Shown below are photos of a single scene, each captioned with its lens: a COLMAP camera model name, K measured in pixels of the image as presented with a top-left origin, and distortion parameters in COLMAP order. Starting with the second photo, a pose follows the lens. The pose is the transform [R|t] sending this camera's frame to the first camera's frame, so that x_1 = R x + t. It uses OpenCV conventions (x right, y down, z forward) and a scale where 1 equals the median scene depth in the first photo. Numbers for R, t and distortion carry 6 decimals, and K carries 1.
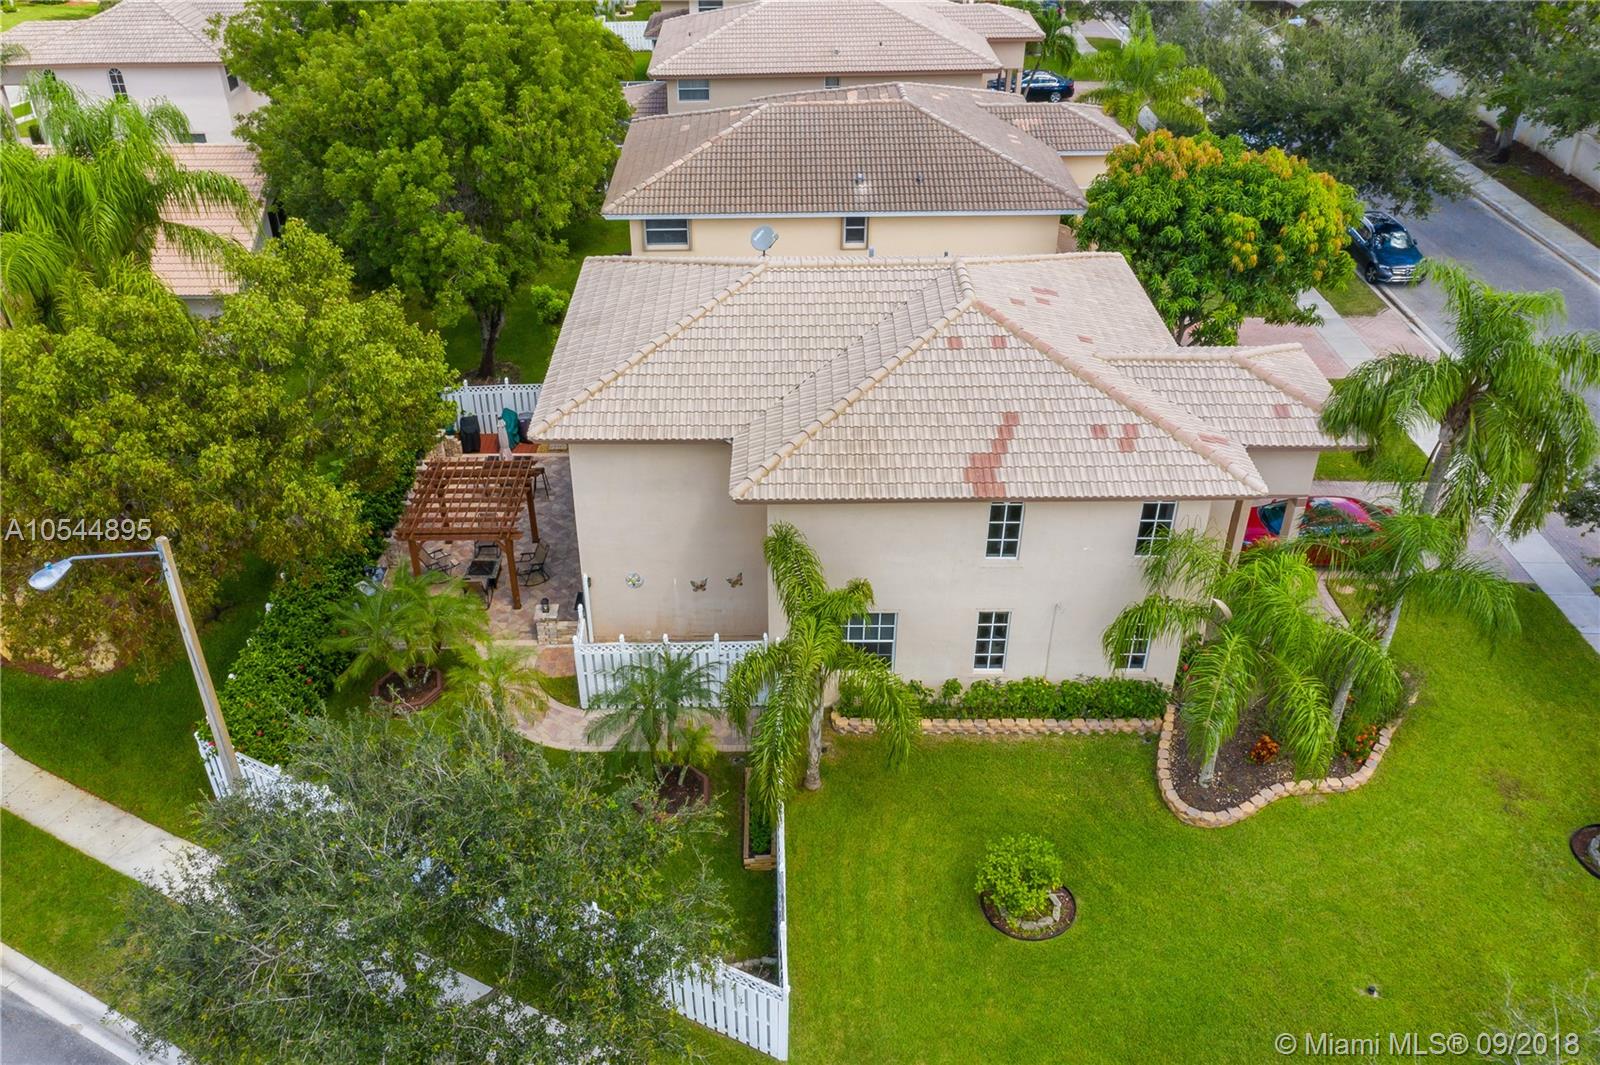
lens RADIAL K [[1215.0, 0, 788.0], [0, 1215.0, 526.9], [0, 0, 1]] dist [0.013705, 0.007264]
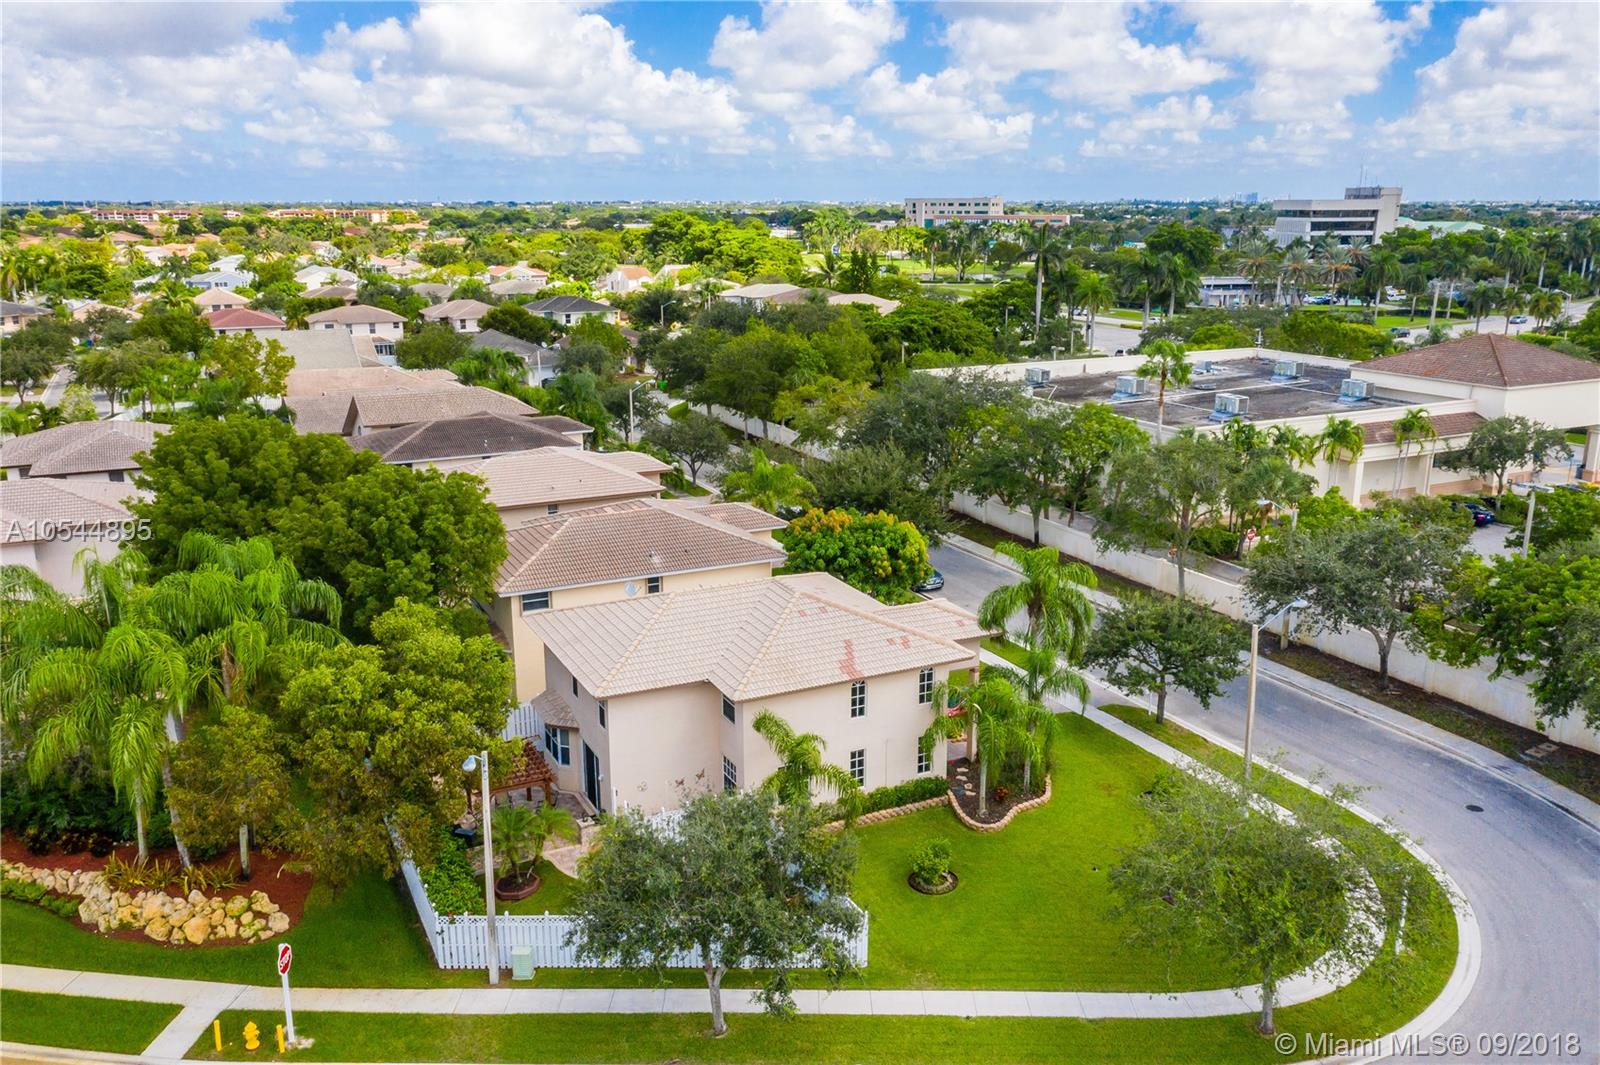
lens RADIAL K [[1215.0, 0, 804.2], [0, 1215.0, 529.6], [0, 0, 1]] dist [0.013705, 0.007264]
pose [[0.886524, -0.096128, 0.452587, -0.673395], [0.241662, 0.930352, -0.275761, 0.237705], [-0.394557, 0.353841, 0.848010, -0.610155]]
